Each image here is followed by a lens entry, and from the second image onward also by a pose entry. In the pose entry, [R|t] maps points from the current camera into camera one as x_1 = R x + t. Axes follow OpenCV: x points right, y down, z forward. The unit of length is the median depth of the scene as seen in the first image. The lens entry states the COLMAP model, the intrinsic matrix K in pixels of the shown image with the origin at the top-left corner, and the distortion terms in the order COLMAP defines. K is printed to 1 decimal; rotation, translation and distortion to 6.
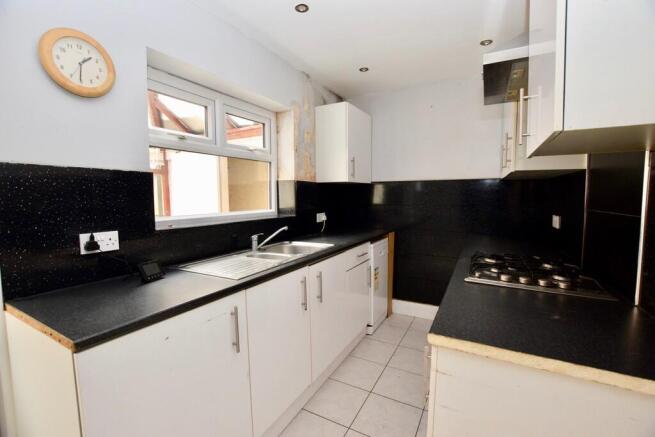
lens RADIAL K [[287.5, 0, 327.9], [0, 287.5, 217.5], [0, 0, 1]] dist [-0.028657, 0.000027]
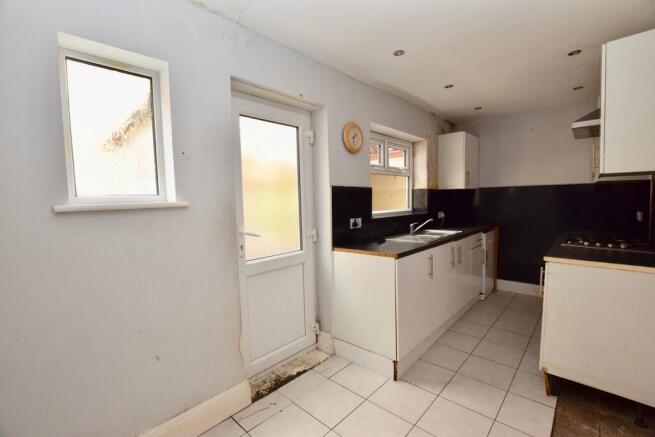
lens RADIAL K [[287.5, 0, 327.6], [0, 287.5, 218.2], [0, 0, 1]] dist [-0.028657, 0.000027]
pose [[0.970568, 0.000422, -0.240827, -0.255313], [-0.003131, 0.999936, -0.010865, 0.037810], [0.240807, 0.011300, 0.970507, -0.527550]]
